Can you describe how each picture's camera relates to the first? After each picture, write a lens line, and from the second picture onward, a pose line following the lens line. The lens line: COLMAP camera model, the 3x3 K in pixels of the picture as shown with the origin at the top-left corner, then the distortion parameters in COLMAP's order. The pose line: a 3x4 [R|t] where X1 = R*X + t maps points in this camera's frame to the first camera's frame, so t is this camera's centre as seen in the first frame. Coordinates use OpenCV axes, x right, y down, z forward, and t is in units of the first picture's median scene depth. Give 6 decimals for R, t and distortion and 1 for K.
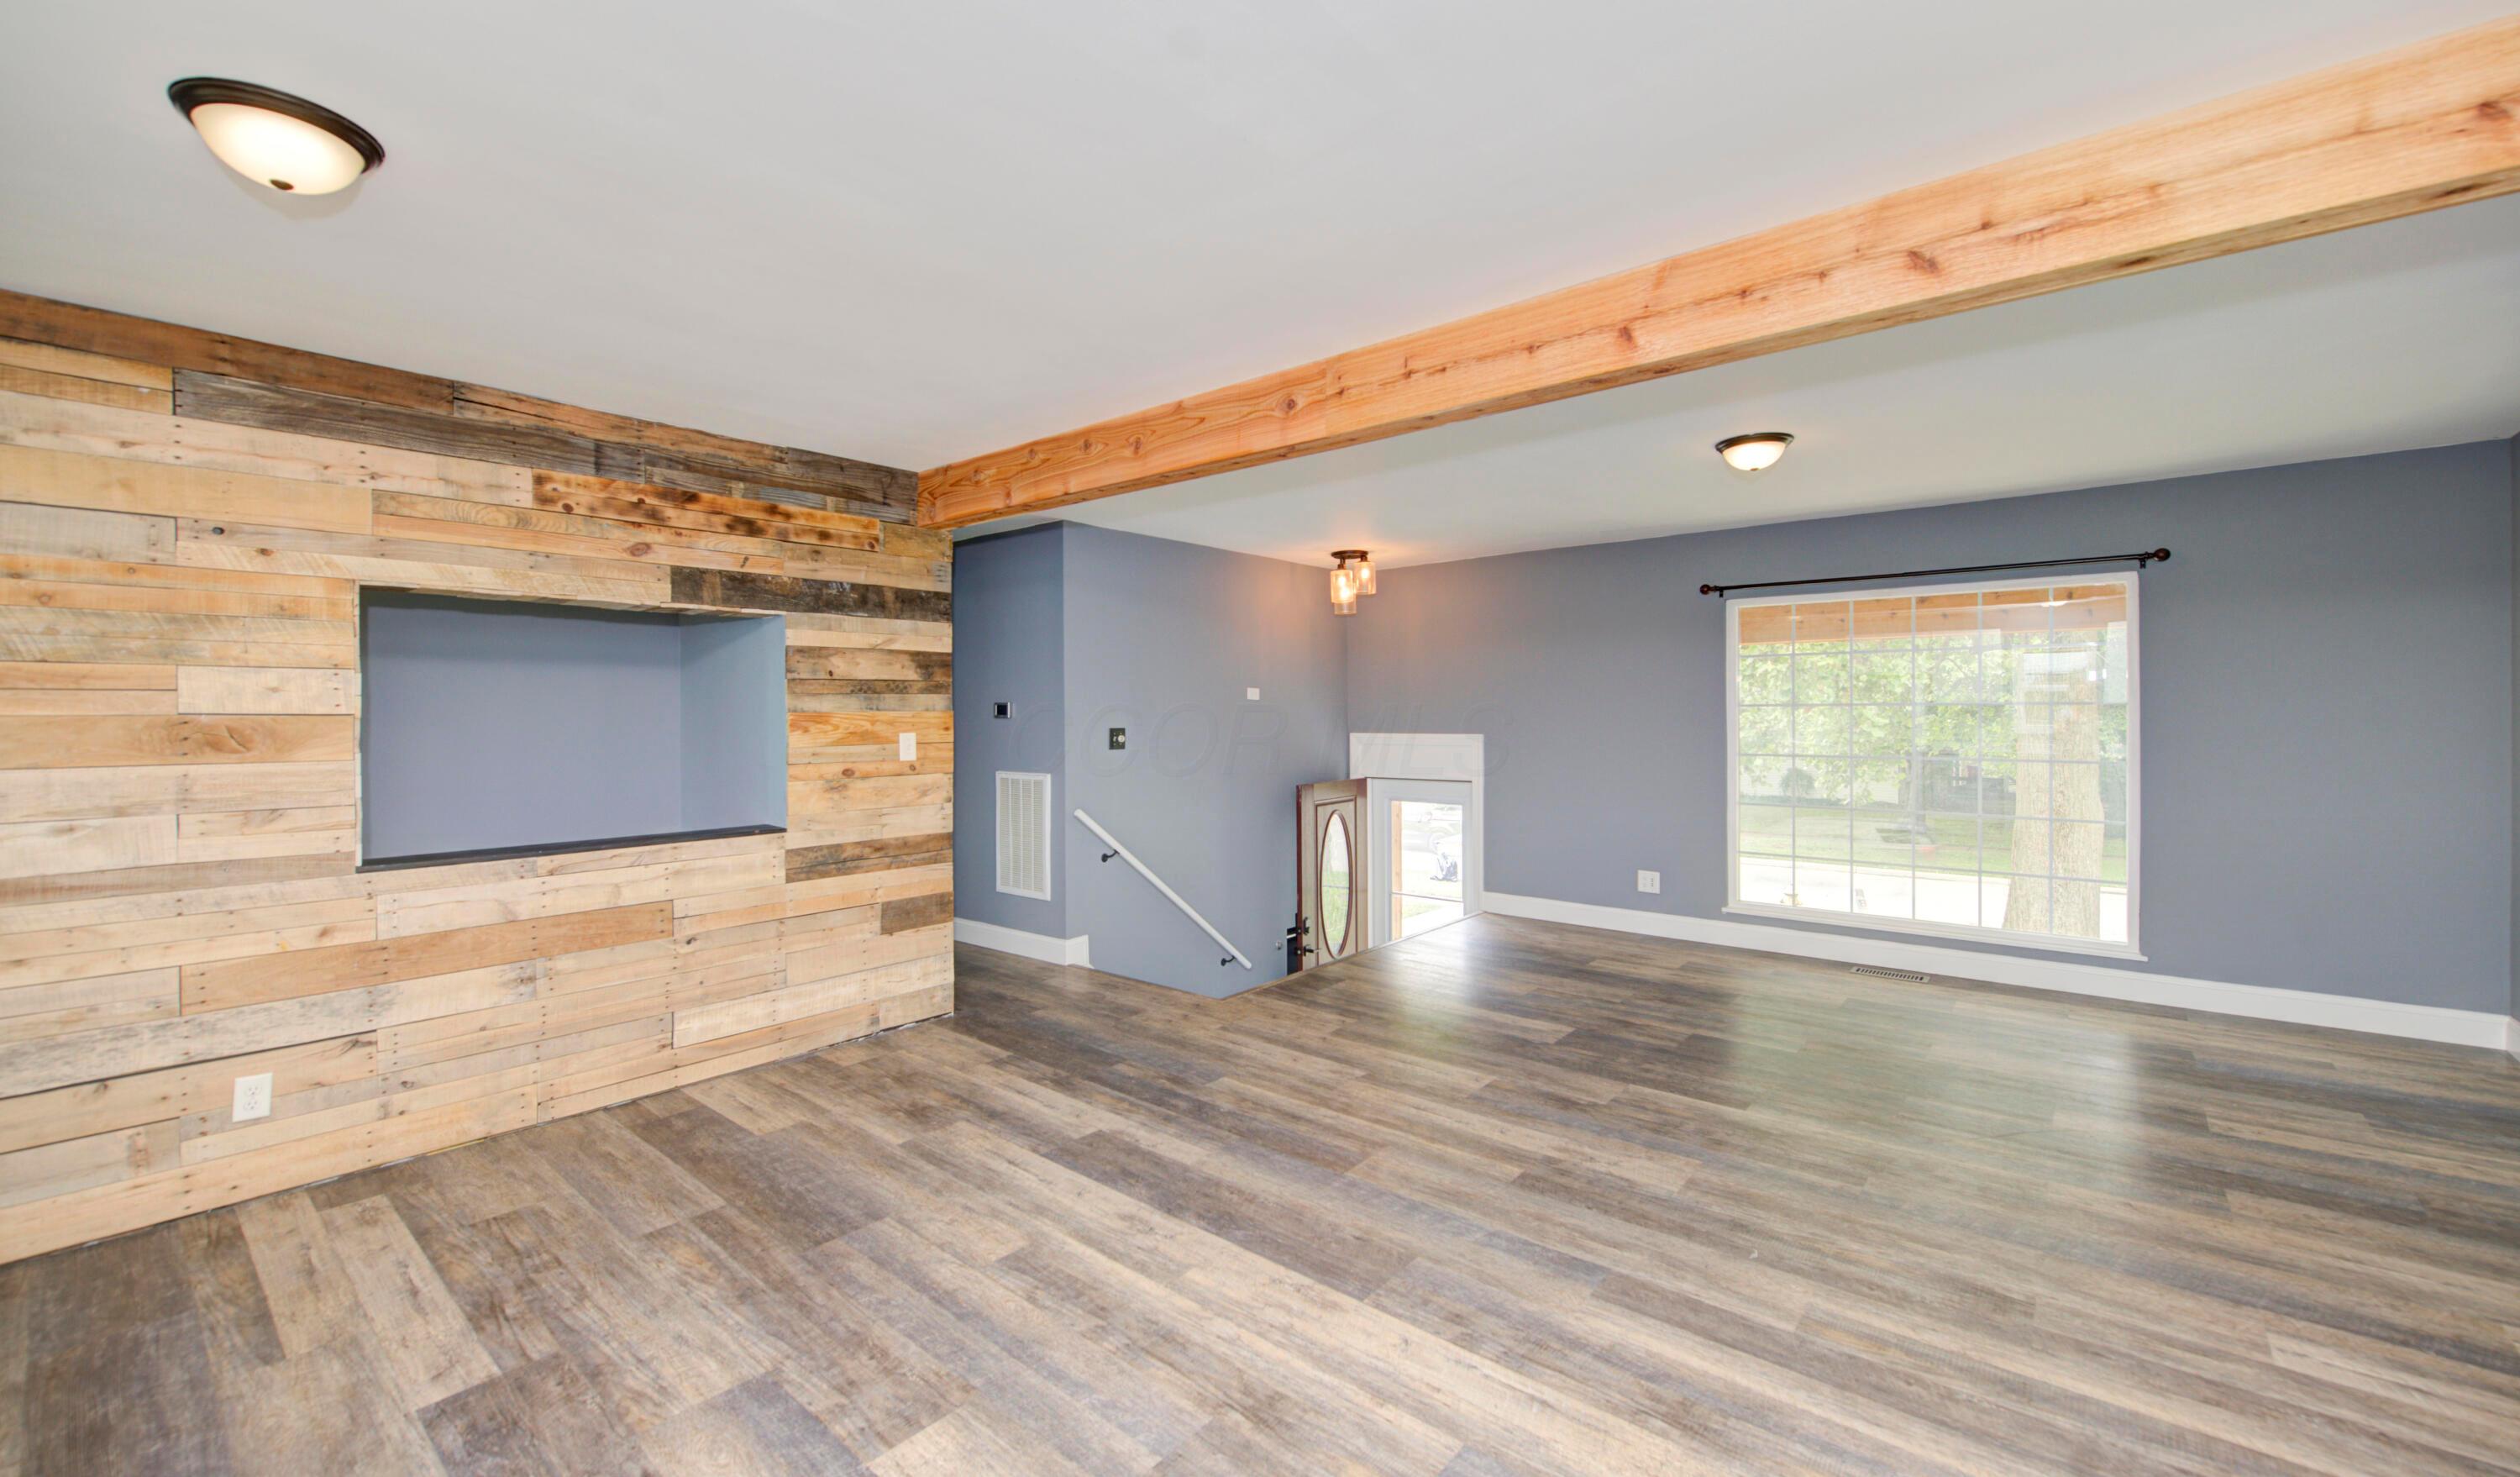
lens RADIAL K [[999.6, 0, 1250.8], [0, 999.6, 730.6], [0, 0, 1]] dist [0.001833, -0.001779]
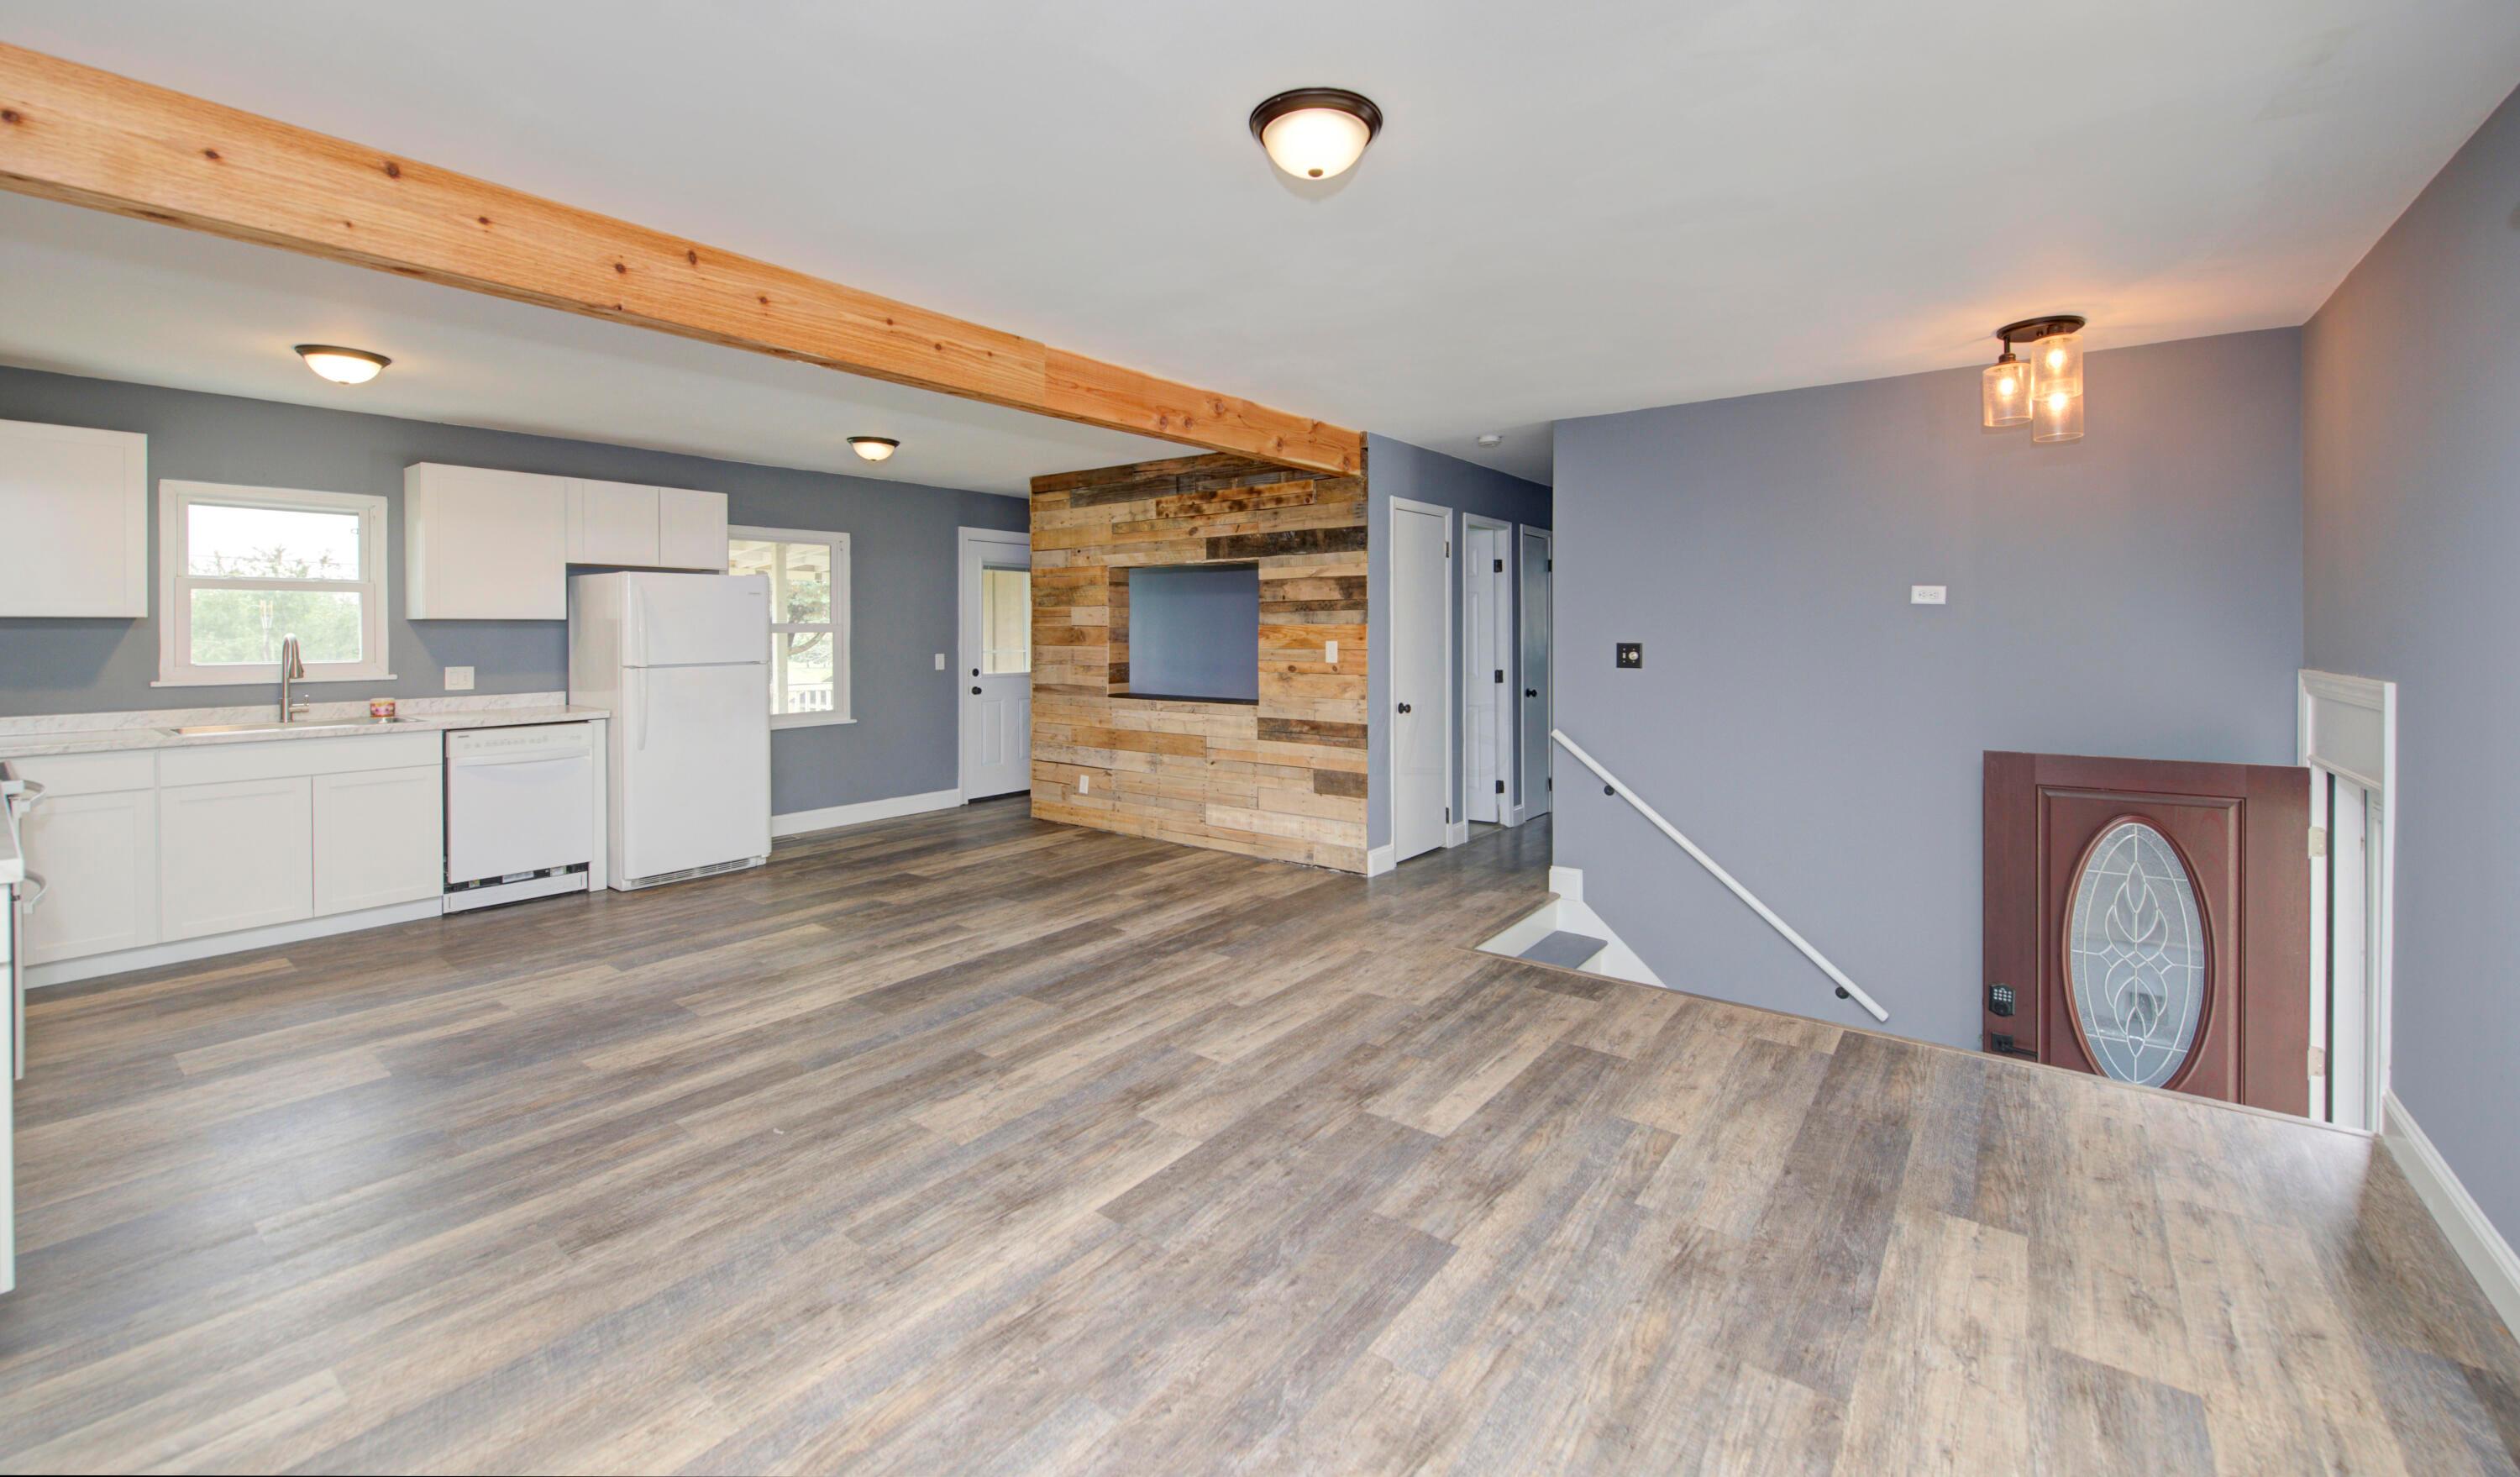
lens RADIAL K [[999.6, 0, 1264.9], [0, 999.6, 639.3], [0, 0, 1]] dist [0.001833, -0.001779]
pose [[0.051811, 0.016884, -0.998514, 1.045076], [-0.016240, 0.999739, 0.016062, -0.021354], [0.998525, 0.015383, 0.052072, 0.953958]]
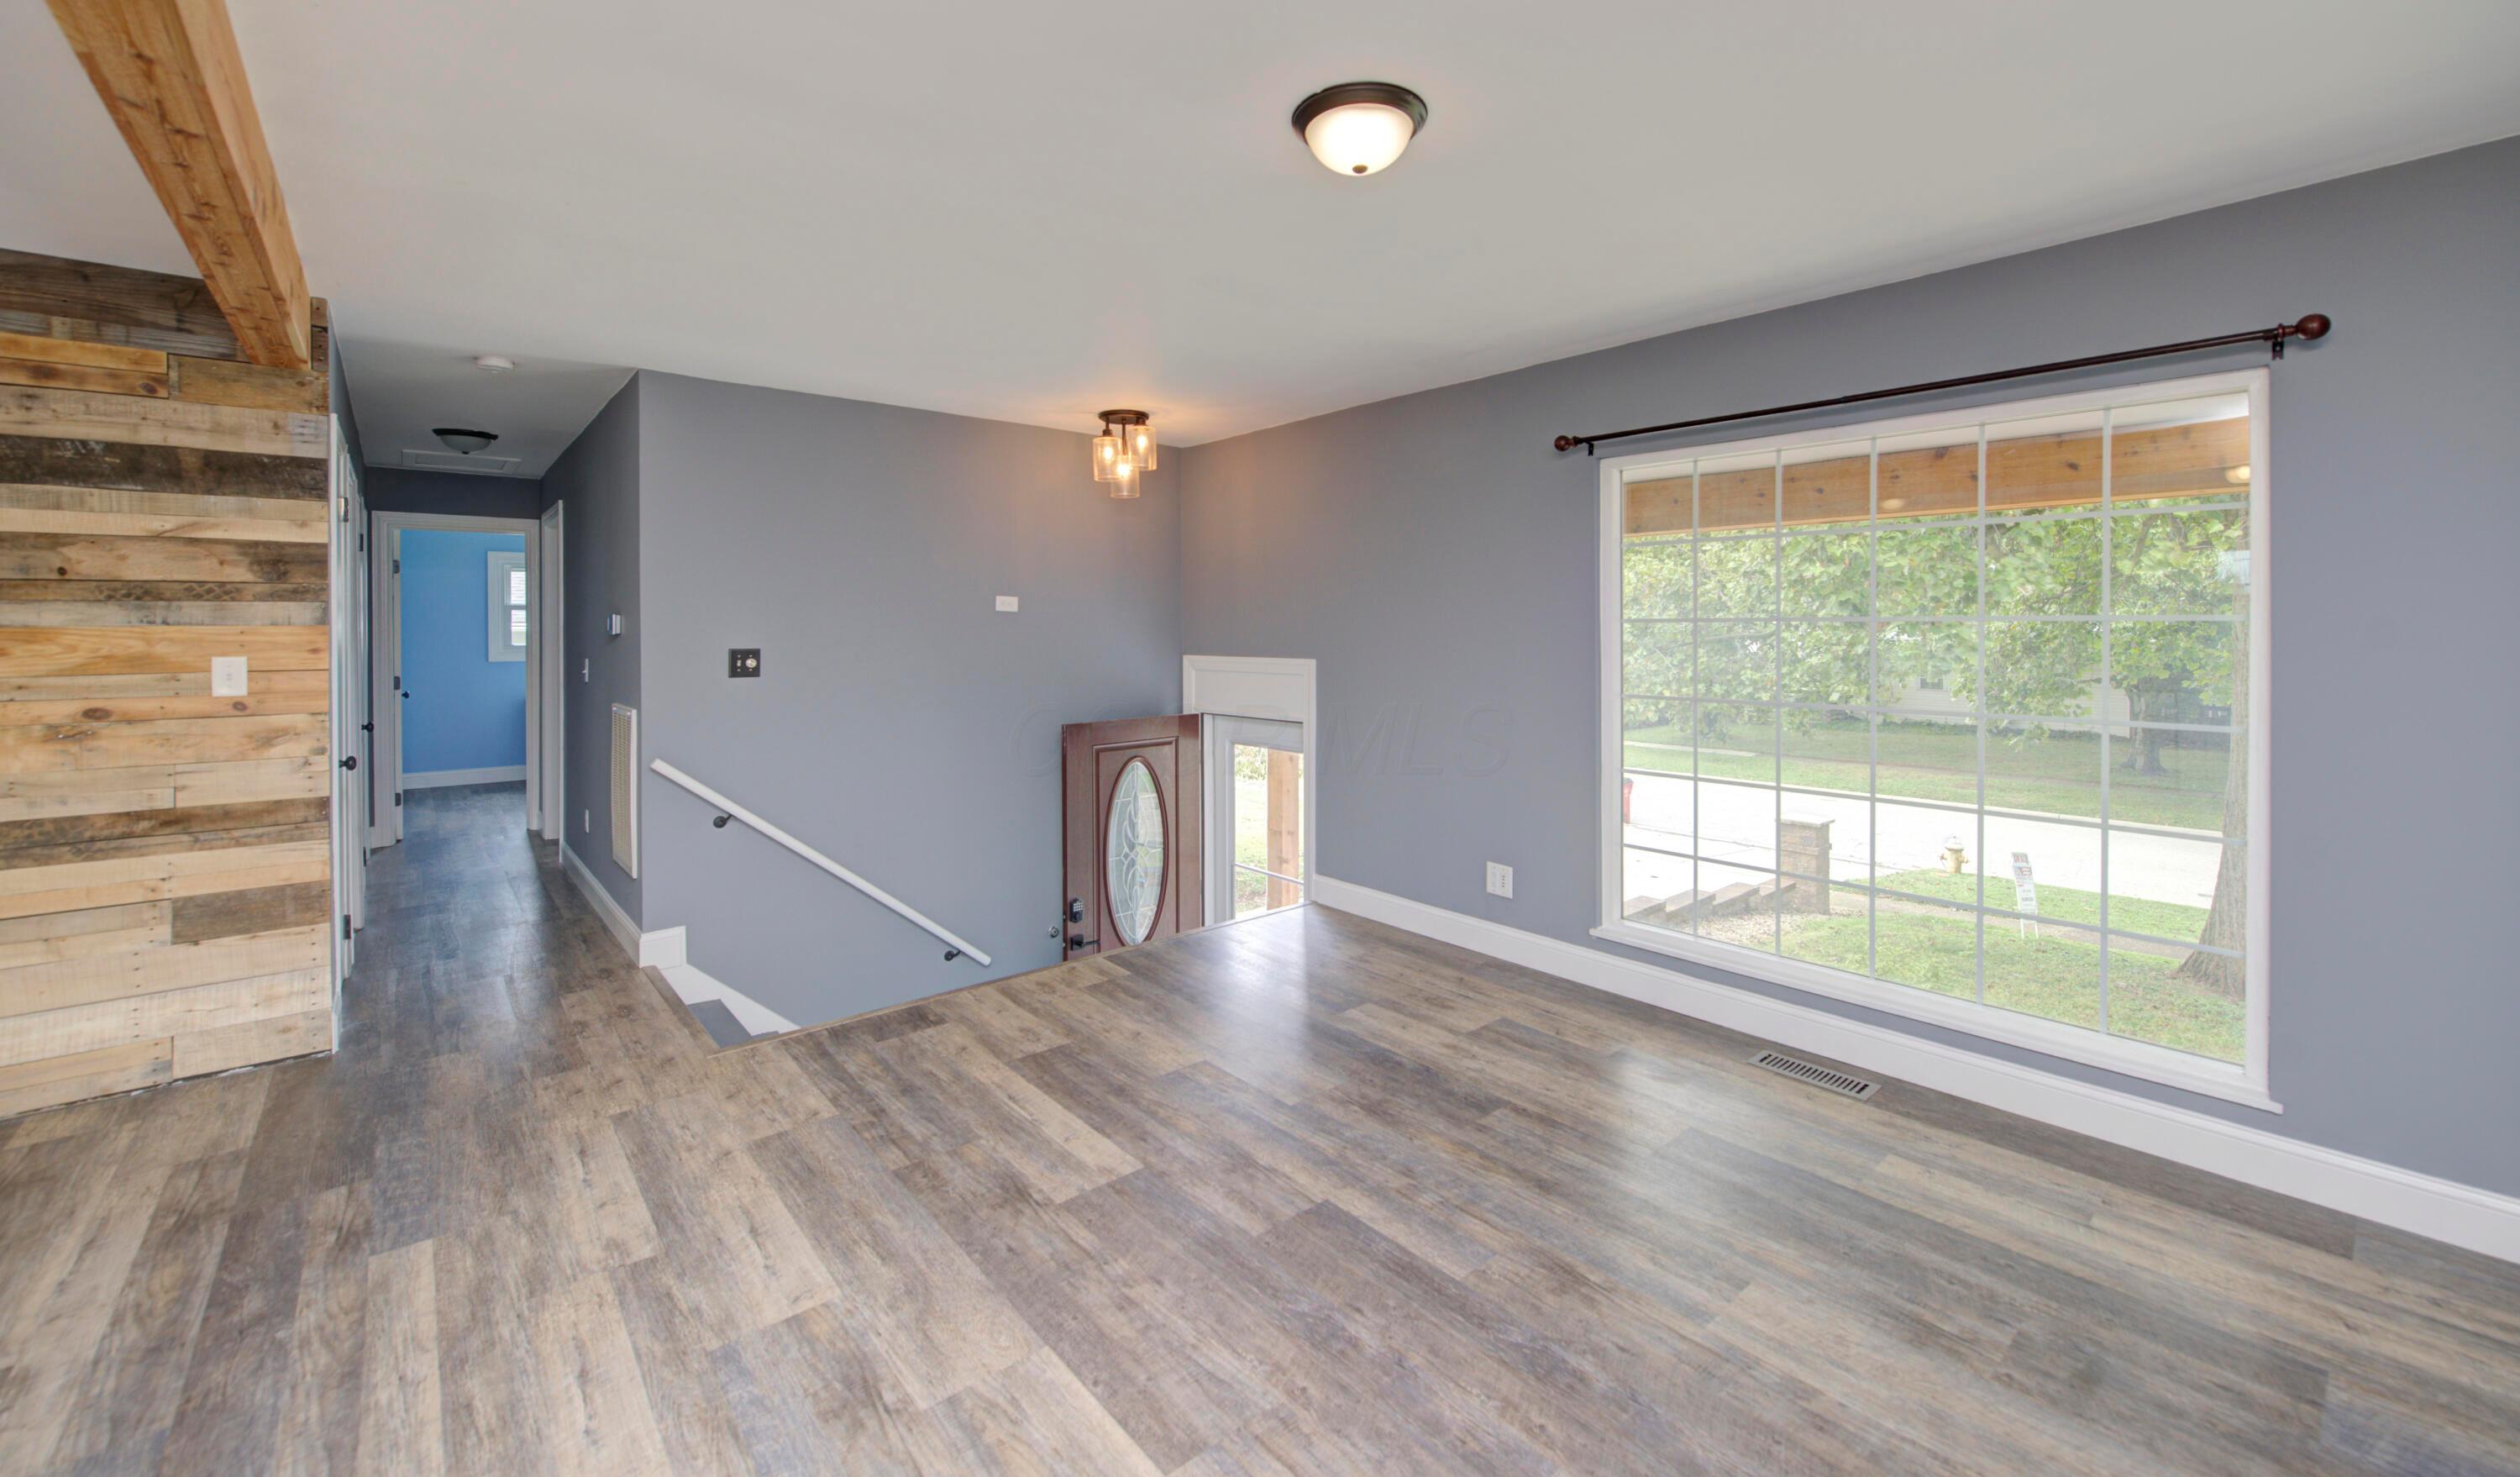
lens RADIAL K [[999.6, 0, 1251.9], [0, 999.6, 639.5], [0, 0, 1]] dist [0.001833, -0.001779]
pose [[0.986289, 0.004367, -0.164972, 0.541693], [-0.005435, 0.999967, -0.006024, -0.010446], [0.164940, 0.006838, 0.986280, 0.478328]]
